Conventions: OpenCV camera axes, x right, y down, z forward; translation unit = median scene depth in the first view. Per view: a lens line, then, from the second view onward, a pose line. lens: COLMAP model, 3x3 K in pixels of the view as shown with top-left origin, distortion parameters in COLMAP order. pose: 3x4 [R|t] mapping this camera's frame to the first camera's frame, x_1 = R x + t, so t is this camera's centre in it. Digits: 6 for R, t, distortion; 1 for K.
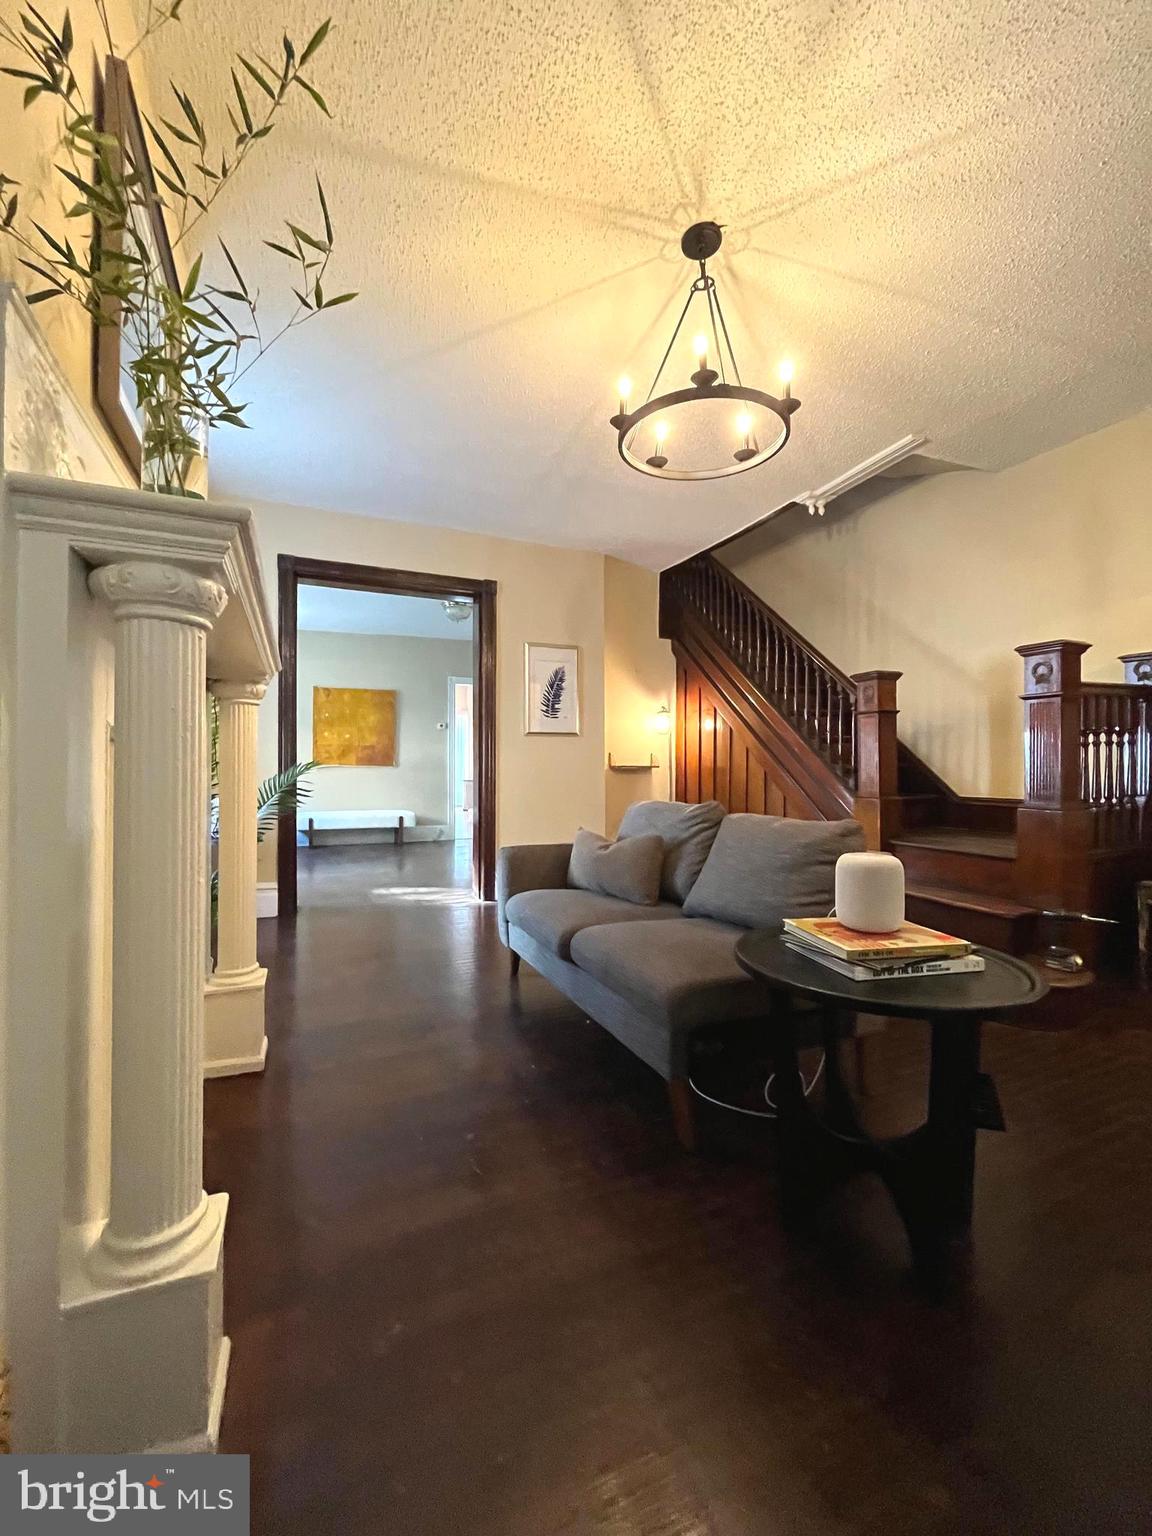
lens RADIAL K [[624.2, 0, 571.0], [0, 624.2, 769.7], [0, 0, 1]] dist [-0.002683, -0.000430]
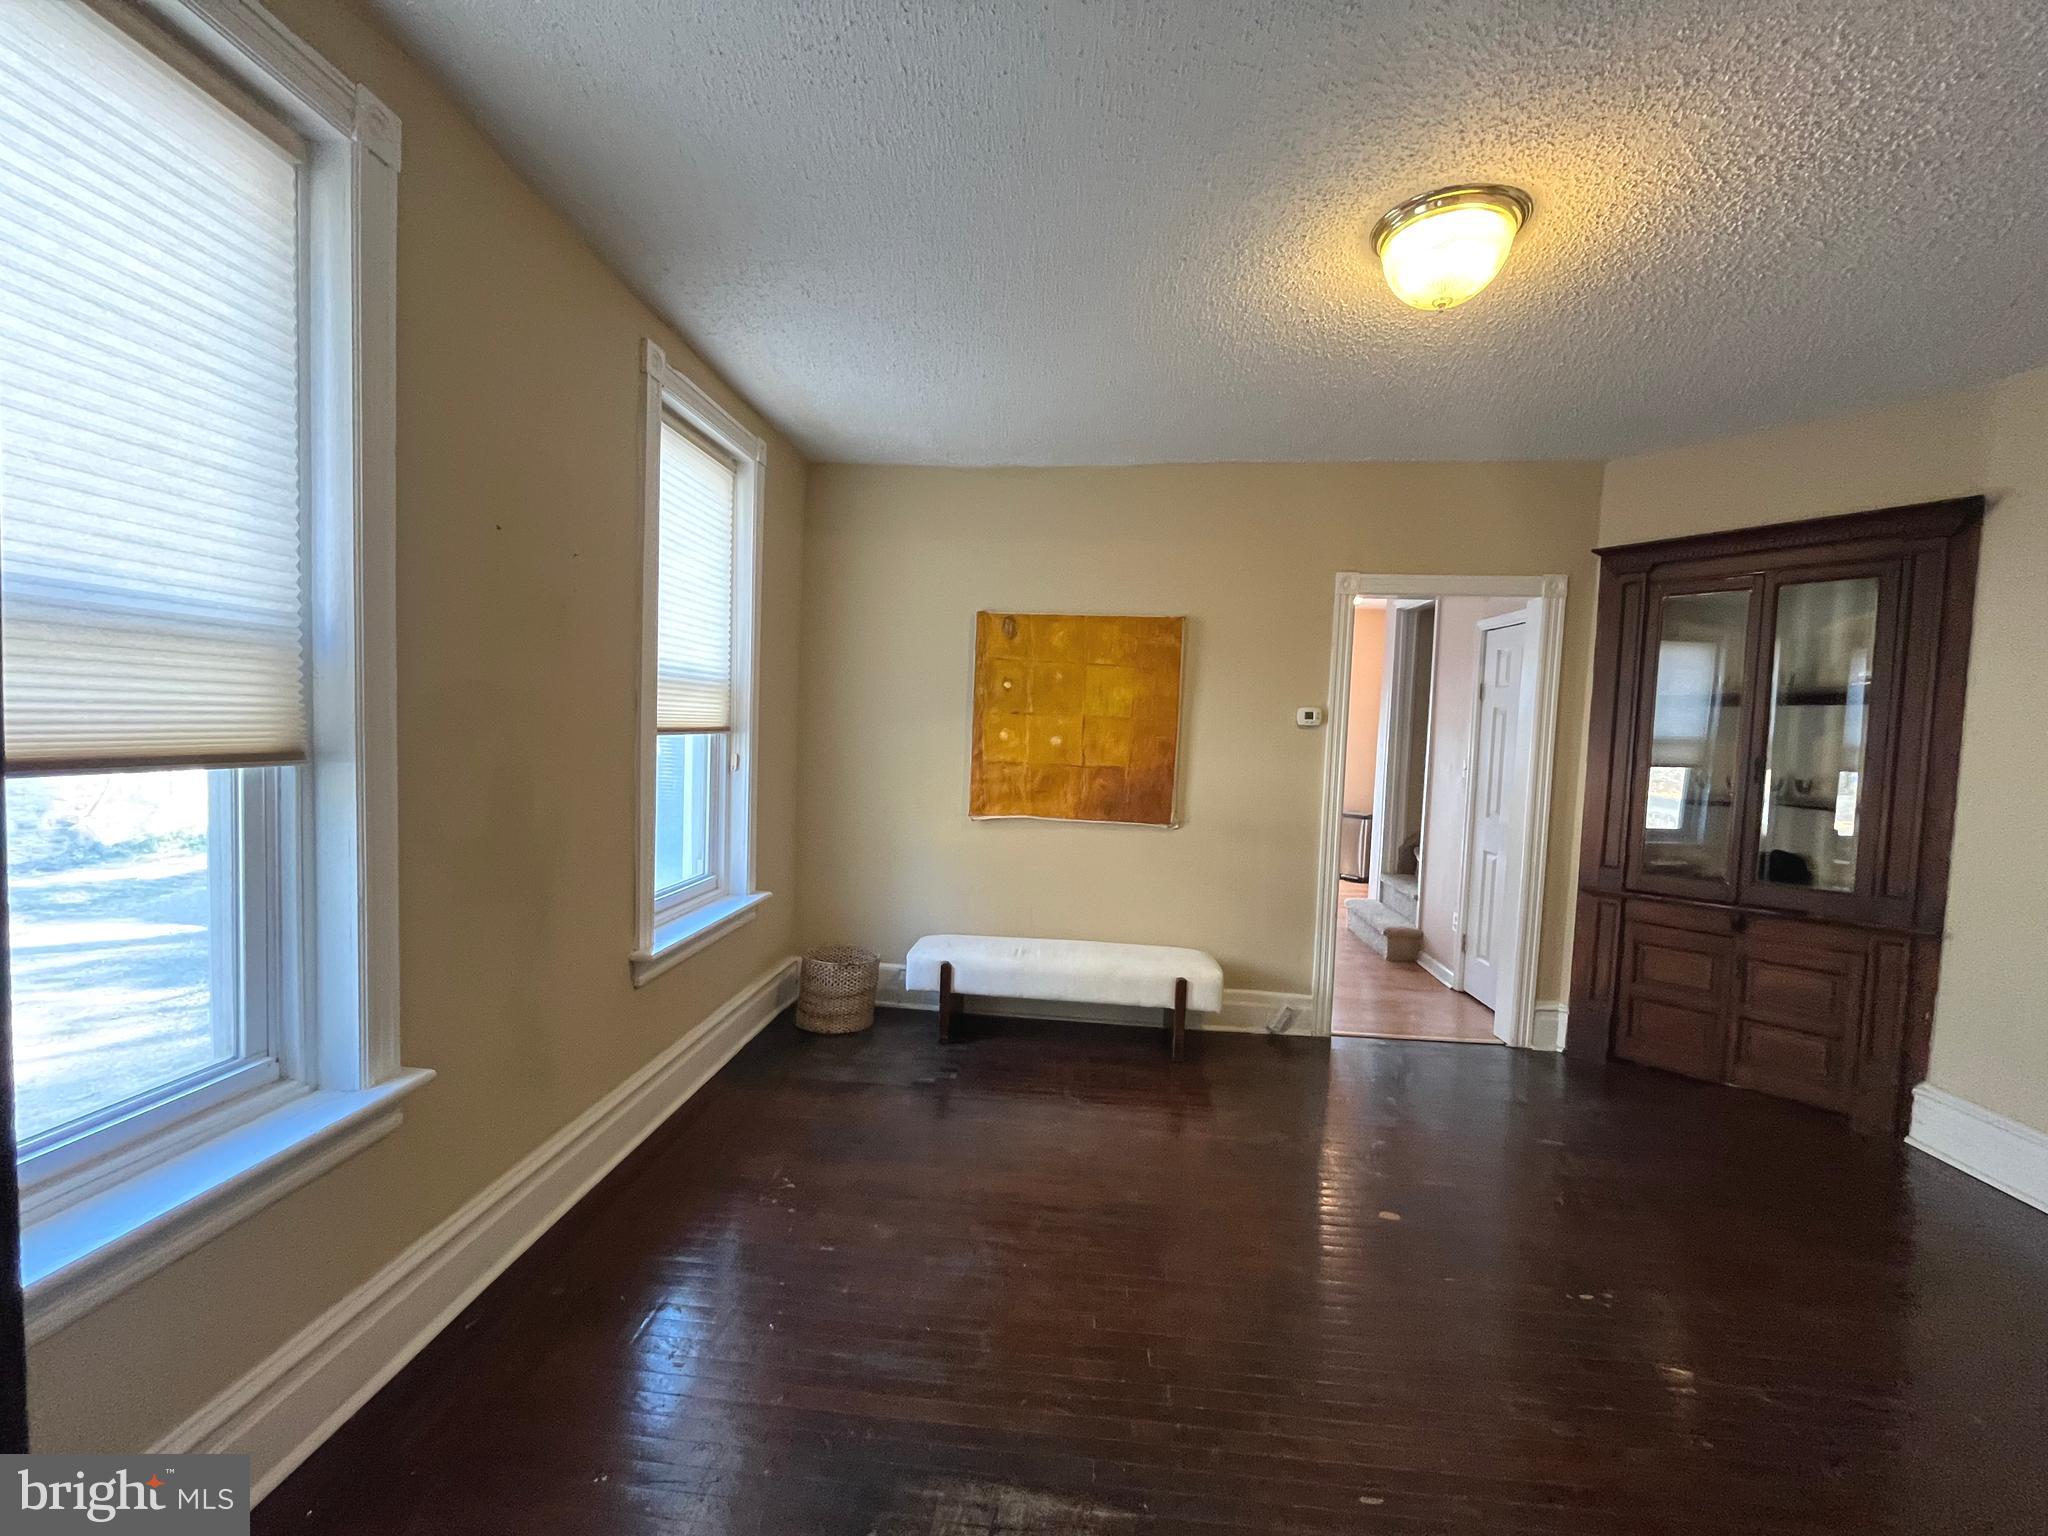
lens RADIAL K [[832.3, 0, 1022.1], [0, 832.3, 763.2], [0, 0, 1]] dist [-0.002683, -0.000430]
pose [[0.885088, 0.058488, -0.461735, -0.139465], [-0.036584, 0.997746, 0.056259, -0.067321], [0.463984, -0.032902, 0.885232, 0.535010]]
